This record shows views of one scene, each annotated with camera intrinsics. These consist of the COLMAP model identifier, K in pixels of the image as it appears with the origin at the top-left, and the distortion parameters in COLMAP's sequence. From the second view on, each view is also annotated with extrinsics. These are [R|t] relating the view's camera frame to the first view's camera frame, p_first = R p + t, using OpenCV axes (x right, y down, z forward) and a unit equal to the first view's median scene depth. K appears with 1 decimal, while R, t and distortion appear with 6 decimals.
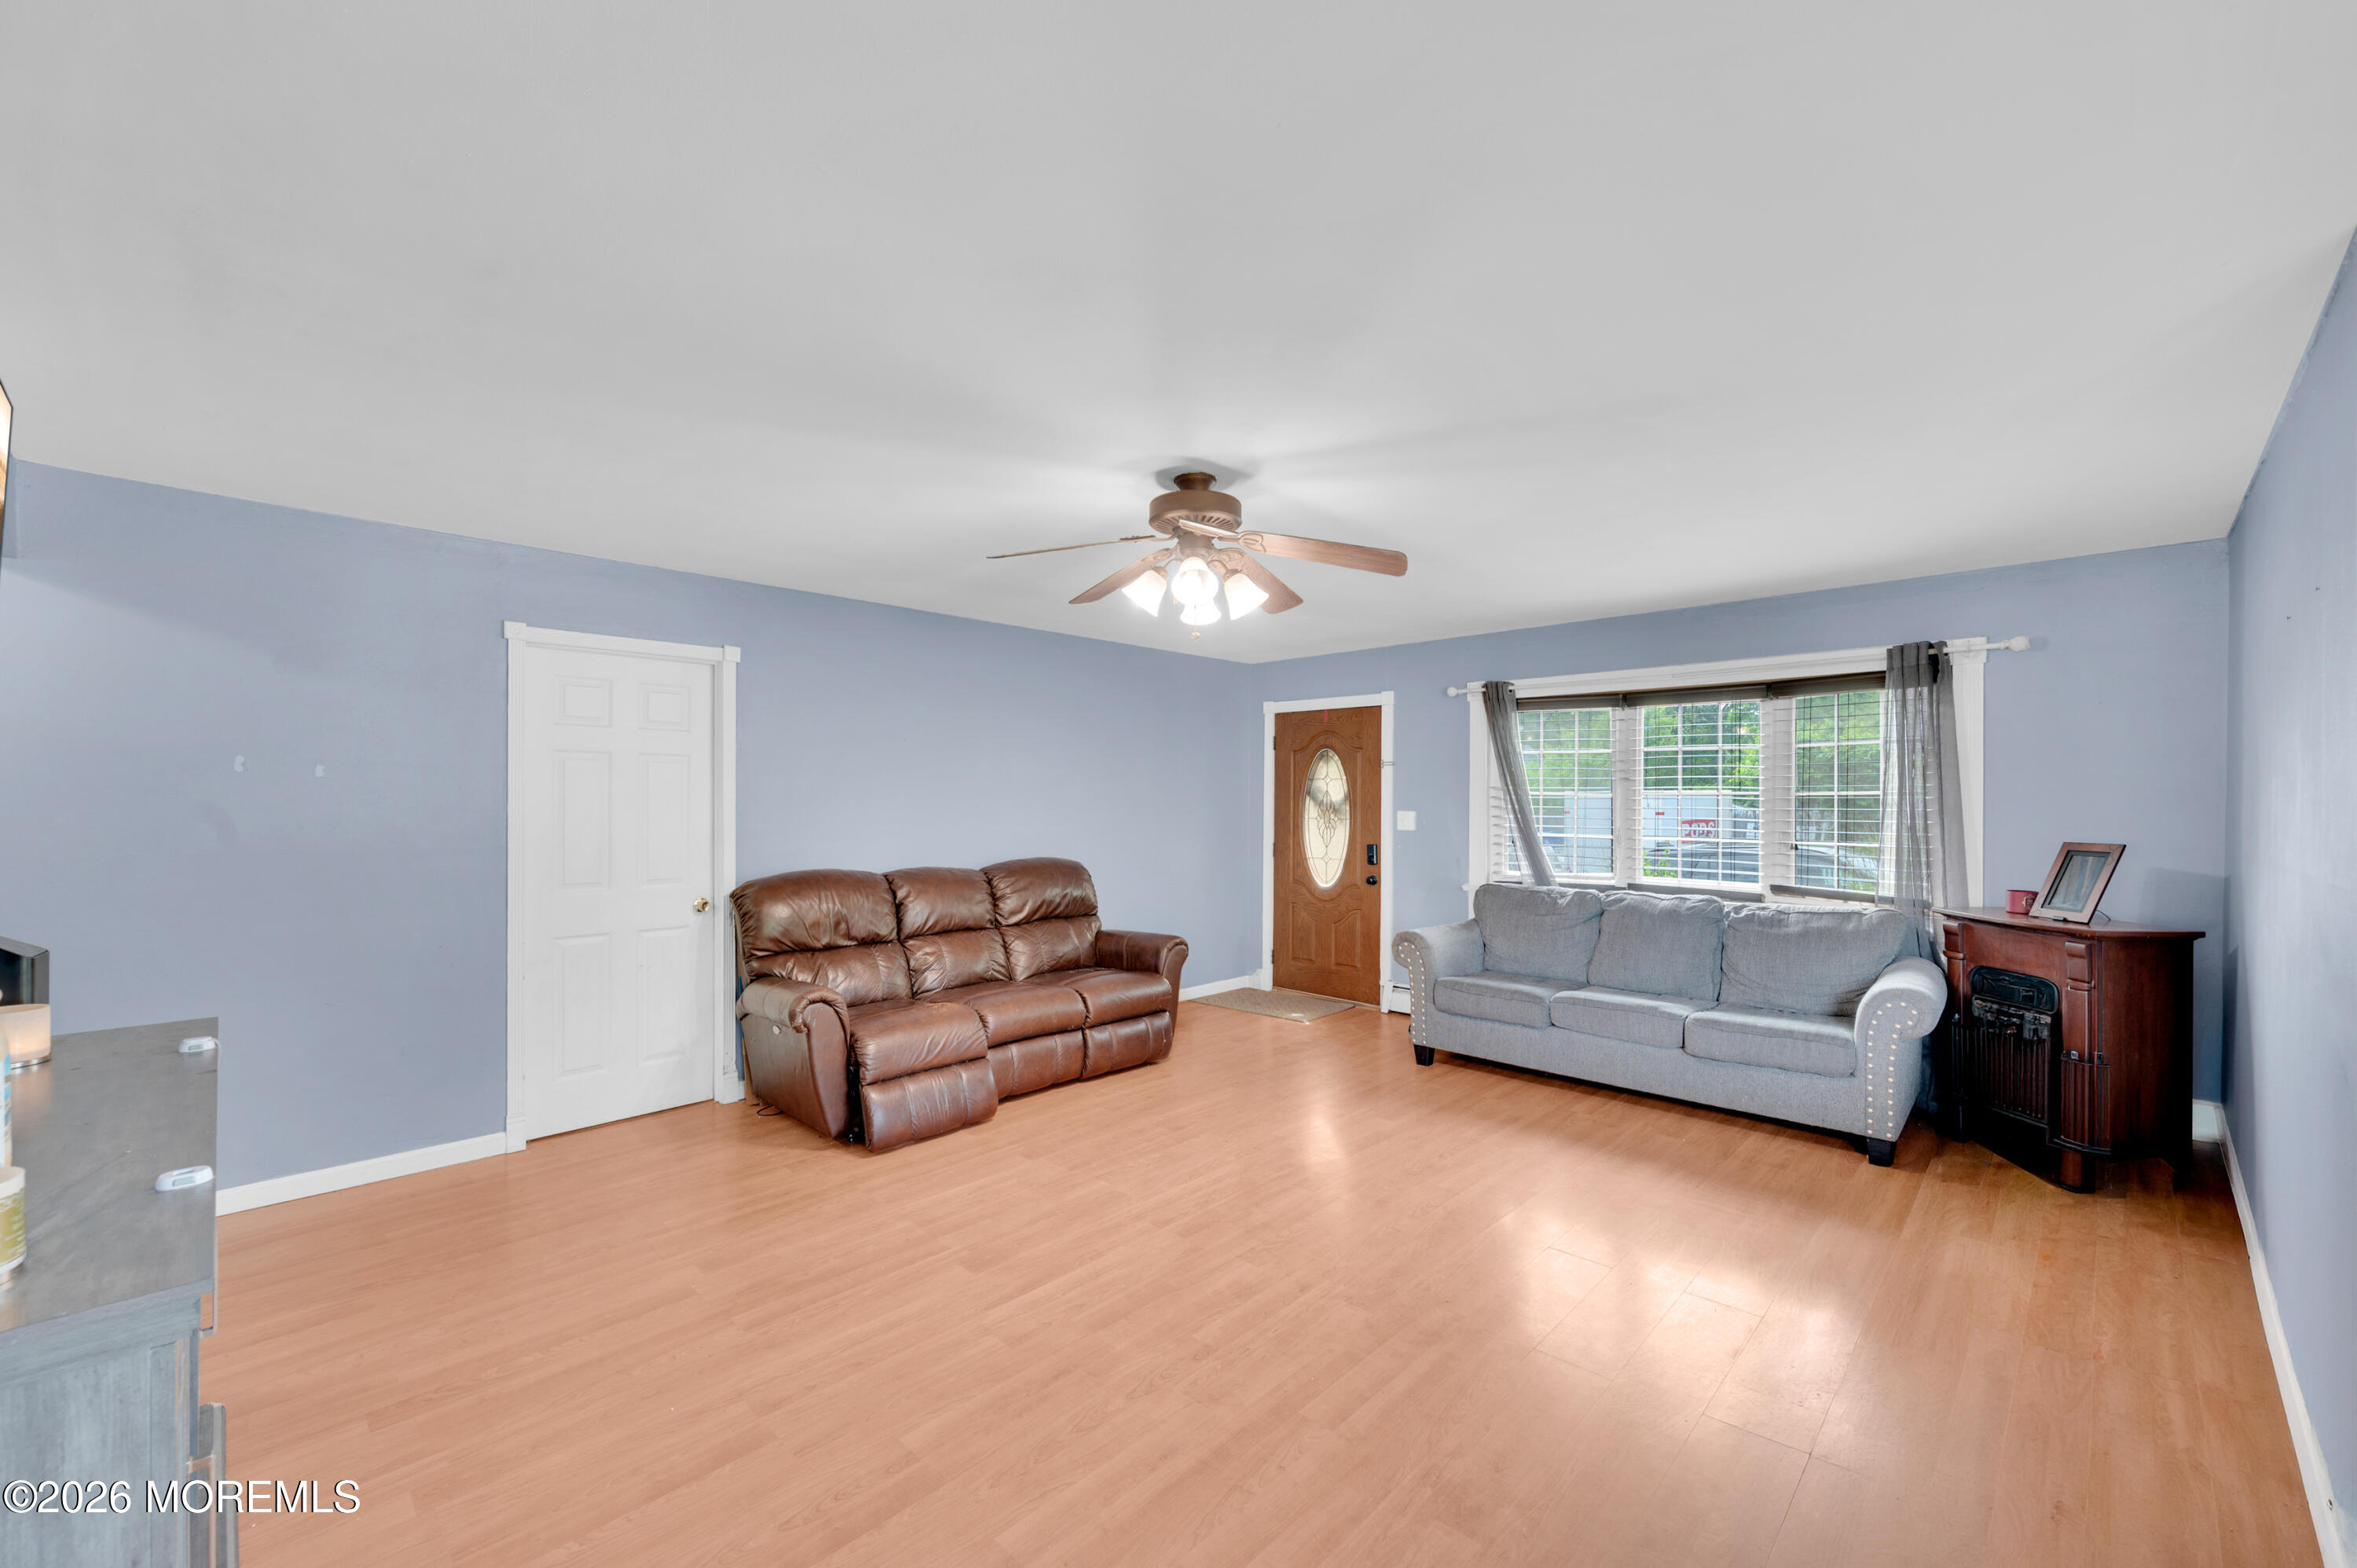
lens RADIAL K [[941.4, 0, 1179.2], [0, 941.4, 801.8], [0, 0, 1]] dist [0.001066, 0.000215]
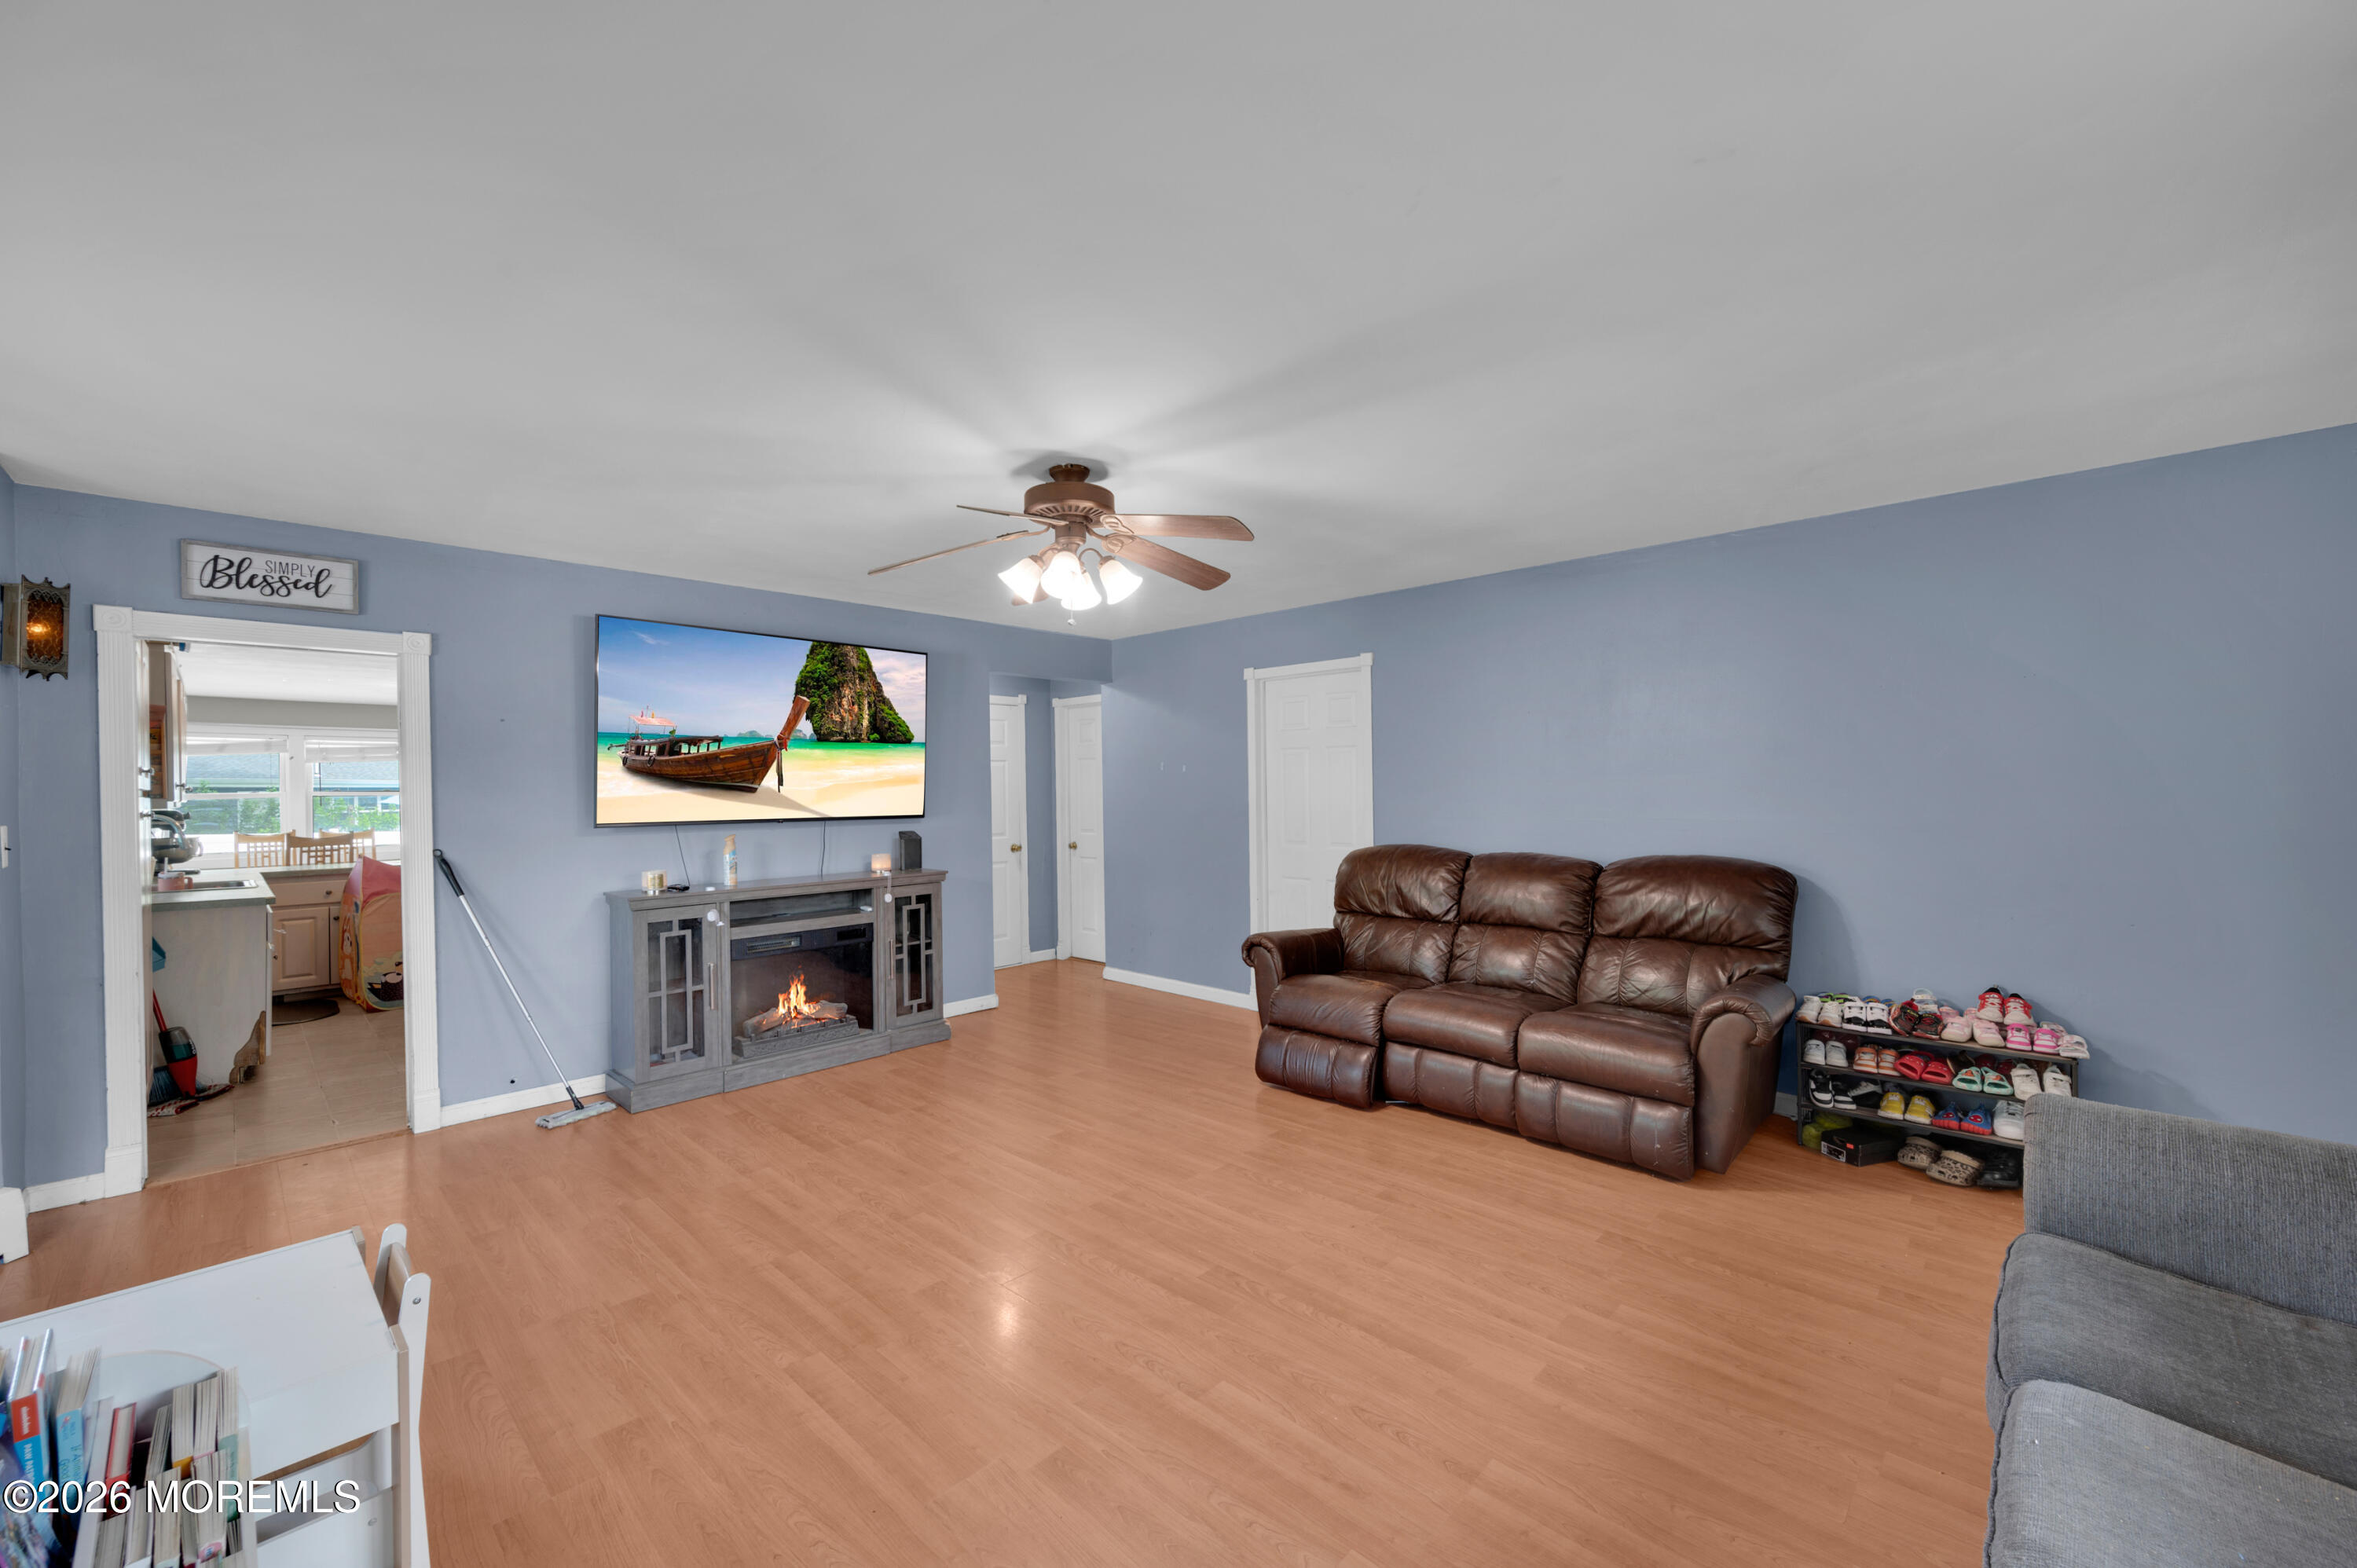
lens RADIAL K [[926.8, 0, 1181.7], [0, 926.8, 787.1], [0, 0, 1]] dist [0.001181, 0.000018]
pose [[-0.000764, -0.001943, -0.999998, 1.028797], [0.012147, 0.999924, -0.001952, 0.007212], [0.999926, -0.012148, -0.000741, 1.114910]]
